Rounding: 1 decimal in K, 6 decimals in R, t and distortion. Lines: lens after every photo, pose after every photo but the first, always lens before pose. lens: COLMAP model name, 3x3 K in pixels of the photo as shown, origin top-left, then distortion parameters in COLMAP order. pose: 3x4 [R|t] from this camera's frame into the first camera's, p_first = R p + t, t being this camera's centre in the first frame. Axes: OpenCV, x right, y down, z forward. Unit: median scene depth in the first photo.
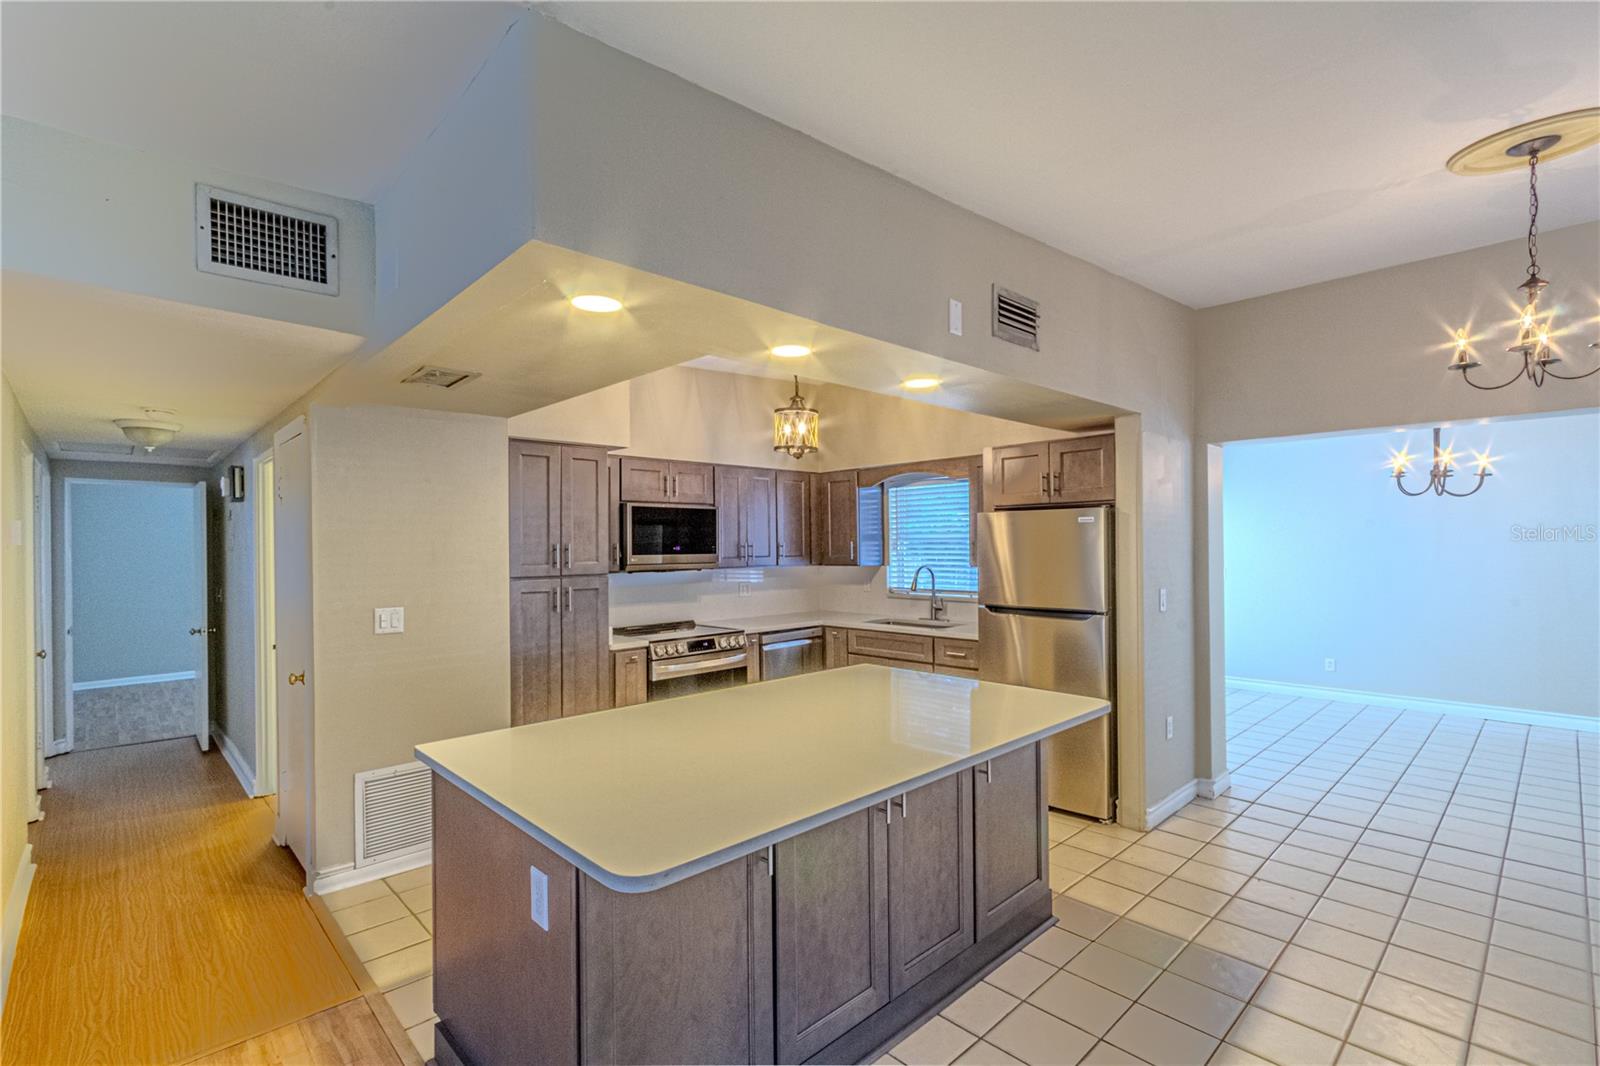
lens RADIAL K [[716.7, 0, 797.8], [0, 716.7, 544.8], [0, 0, 1]] dist [0.001045, -0.033108]
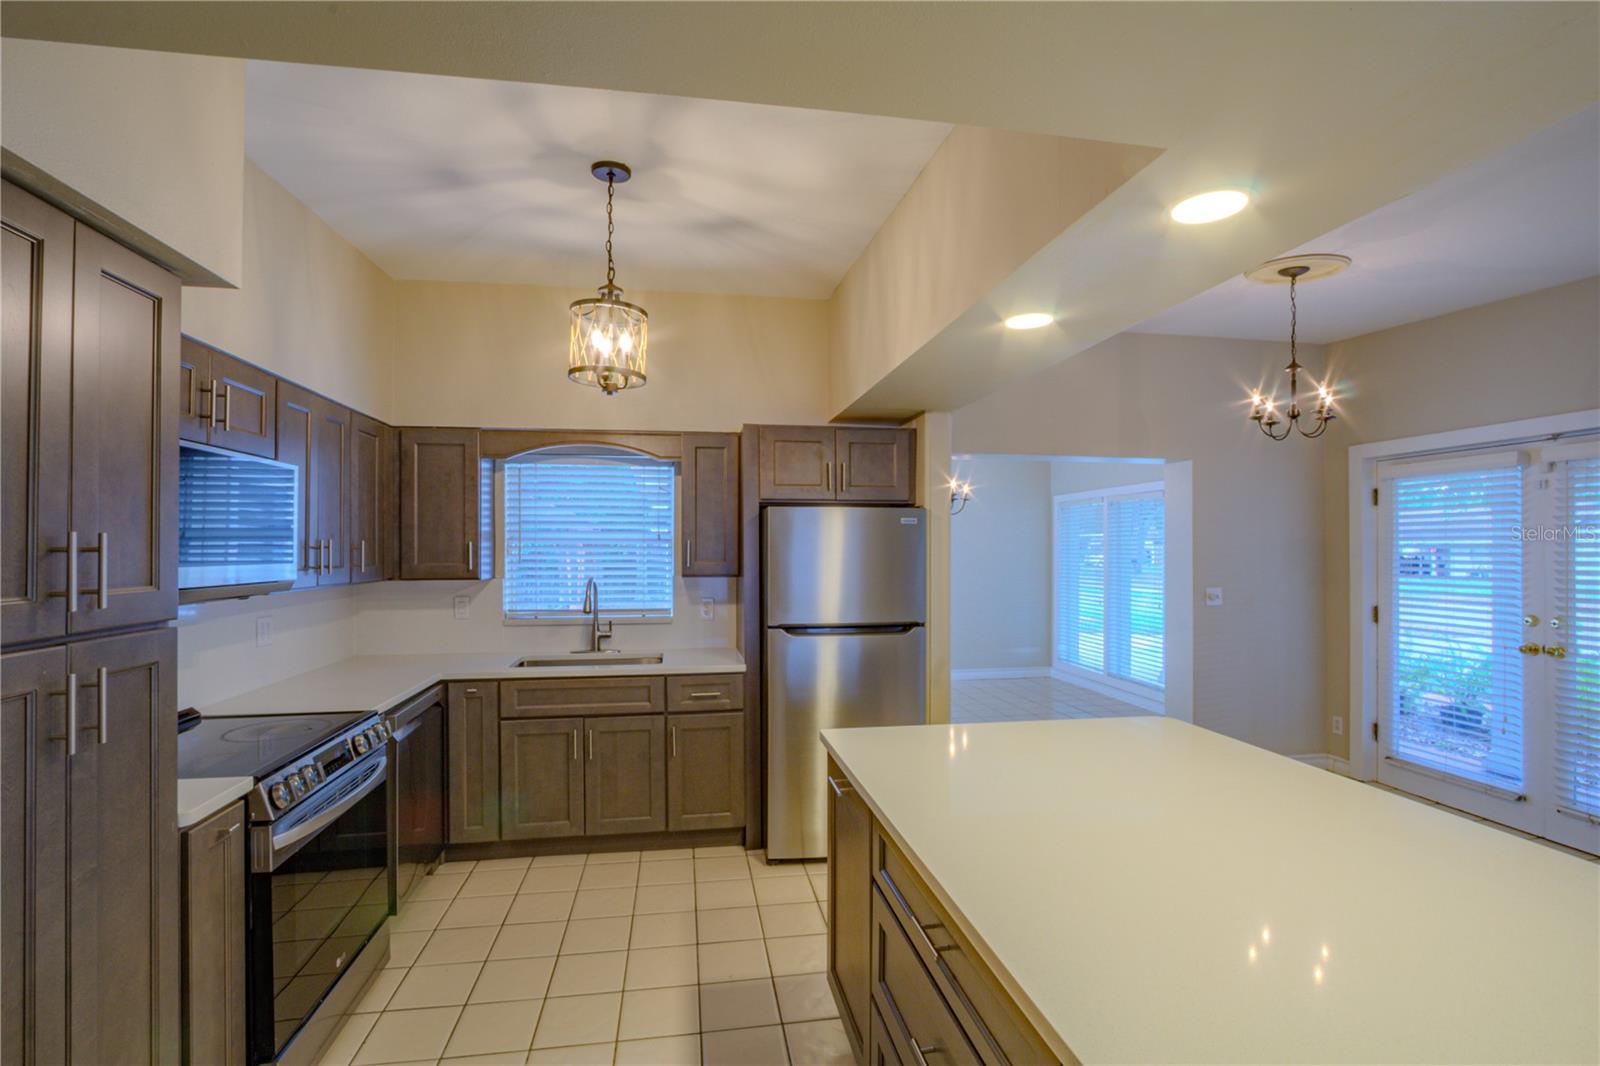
lens RADIAL K [[723.0, 0, 794.4], [0, 723.0, 542.4], [0, 0, 1]] dist [-0.037277, 0.000114]
pose [[0.548971, 0.016345, 0.835682, -0.361509], [-0.003307, 0.999843, -0.017383, 0.007496], [-0.835835, 0.006779, 0.548939, 0.511103]]
